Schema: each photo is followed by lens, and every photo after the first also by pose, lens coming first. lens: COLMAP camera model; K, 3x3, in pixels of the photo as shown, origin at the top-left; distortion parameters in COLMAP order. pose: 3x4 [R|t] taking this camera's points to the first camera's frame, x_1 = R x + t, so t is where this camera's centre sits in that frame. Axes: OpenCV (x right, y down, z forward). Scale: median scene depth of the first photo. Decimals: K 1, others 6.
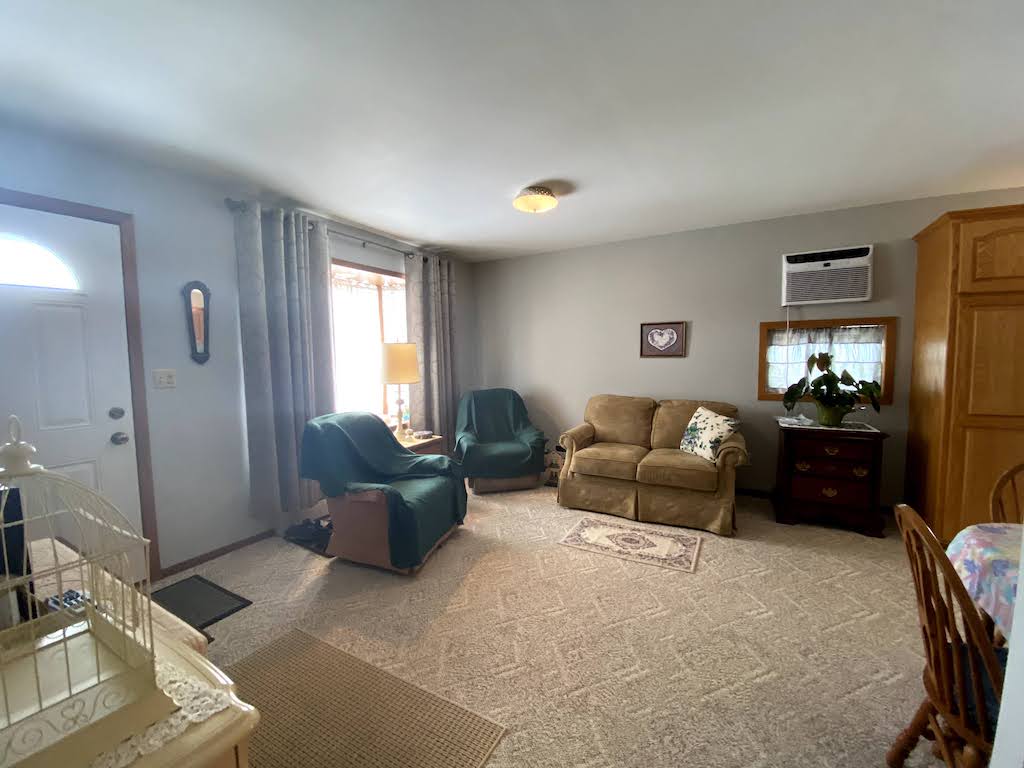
lens RADIAL K [[408.2, 0, 512.0], [0, 408.2, 384.0], [0, 0, 1]] dist [0.013985, -0.017205]
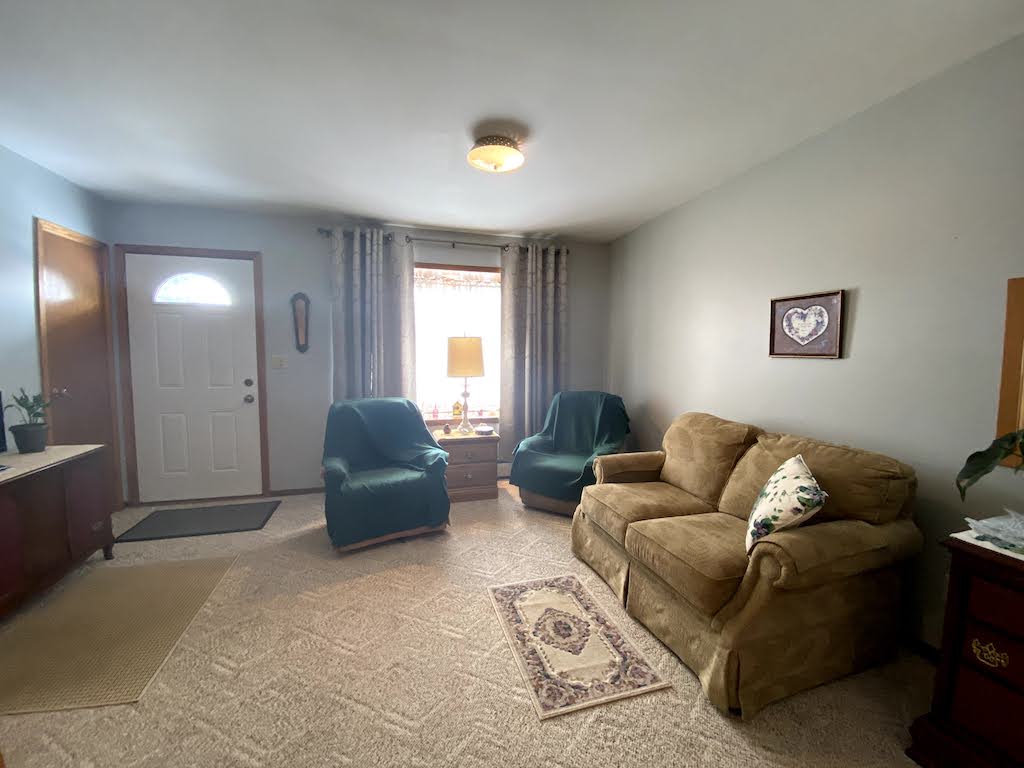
lens RADIAL K [[408.2, 0, 512.0], [0, 408.2, 384.0], [0, 0, 1]] dist [0.013985, -0.017205]
pose [[0.717868, 0.065949, -0.693049, 0.648154], [-0.067018, 0.997426, 0.025495, -0.023183], [0.692946, 0.028145, 0.720440, 0.443913]]
